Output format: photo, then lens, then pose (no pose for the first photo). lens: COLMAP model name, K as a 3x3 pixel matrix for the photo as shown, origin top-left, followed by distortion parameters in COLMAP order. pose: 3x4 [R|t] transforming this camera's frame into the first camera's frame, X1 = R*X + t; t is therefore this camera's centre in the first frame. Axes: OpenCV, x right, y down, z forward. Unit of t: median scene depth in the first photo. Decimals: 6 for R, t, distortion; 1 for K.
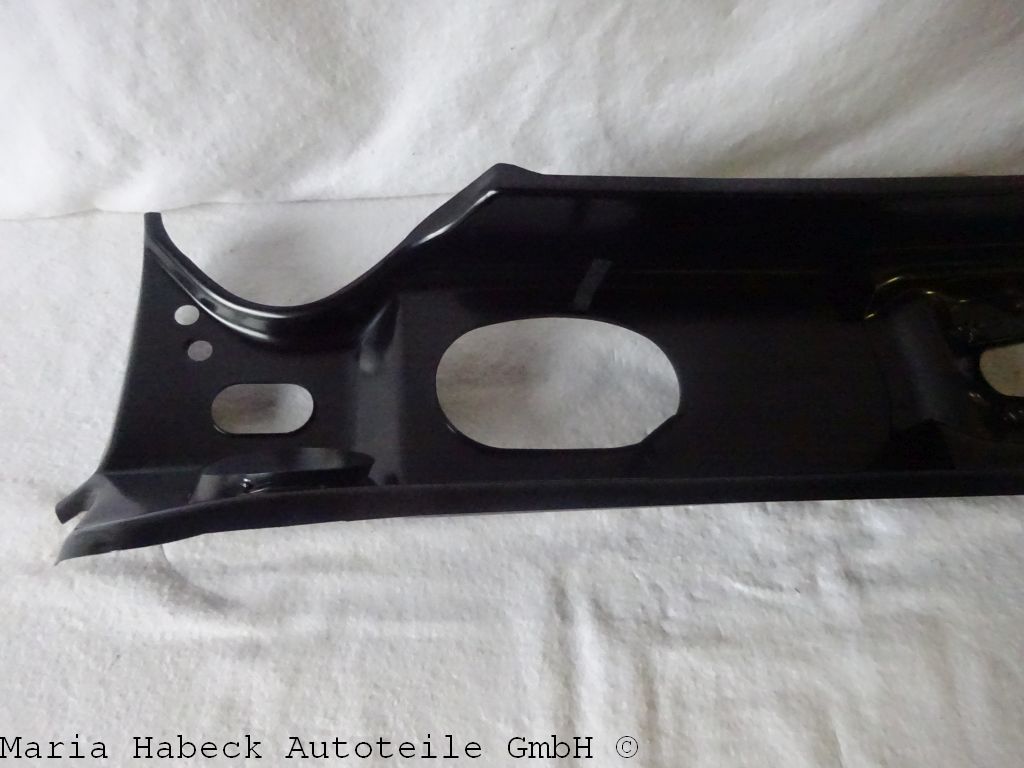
lens RADIAL K [[795.8, 0, 512.8], [0, 795.8, 386.2], [0, 0, 1]] dist [0.019919, -0.013011]
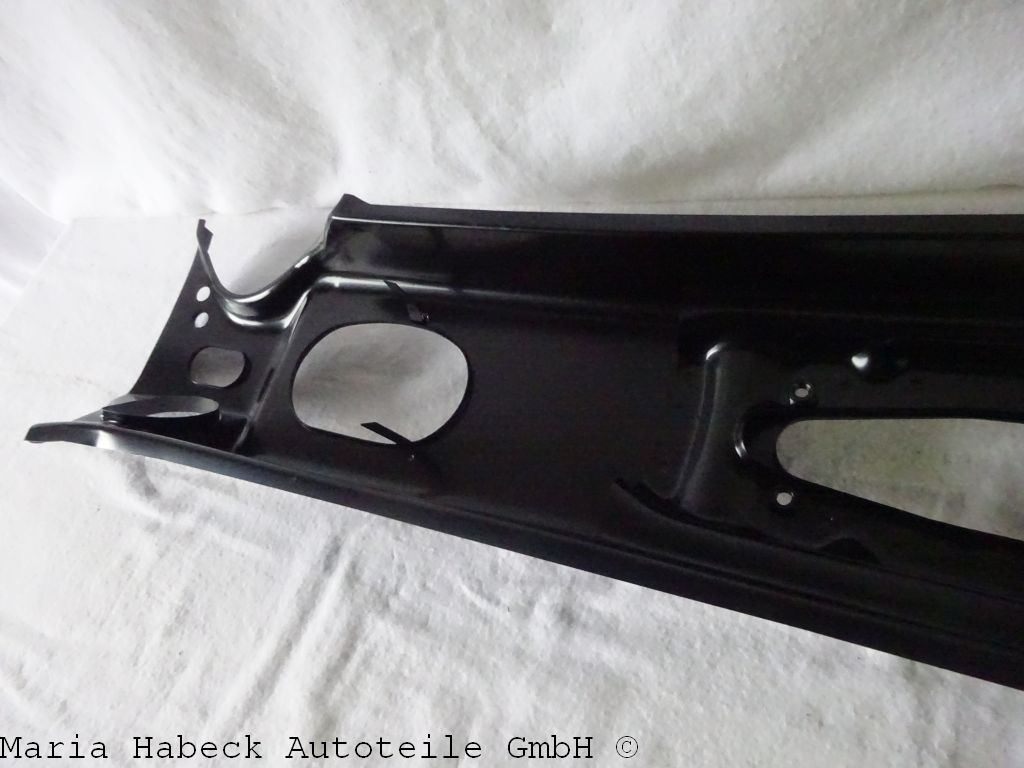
lens RADIAL K [[795.8, 0, 508.2], [0, 795.8, 401.2], [0, 0, 1]] dist [0.019919, -0.013011]
pose [[0.812708, 0.162427, -0.559574, 0.926405], [-0.118501, 0.986365, 0.114203, -0.137135], [0.570494, -0.026504, 0.820874, 0.153405]]
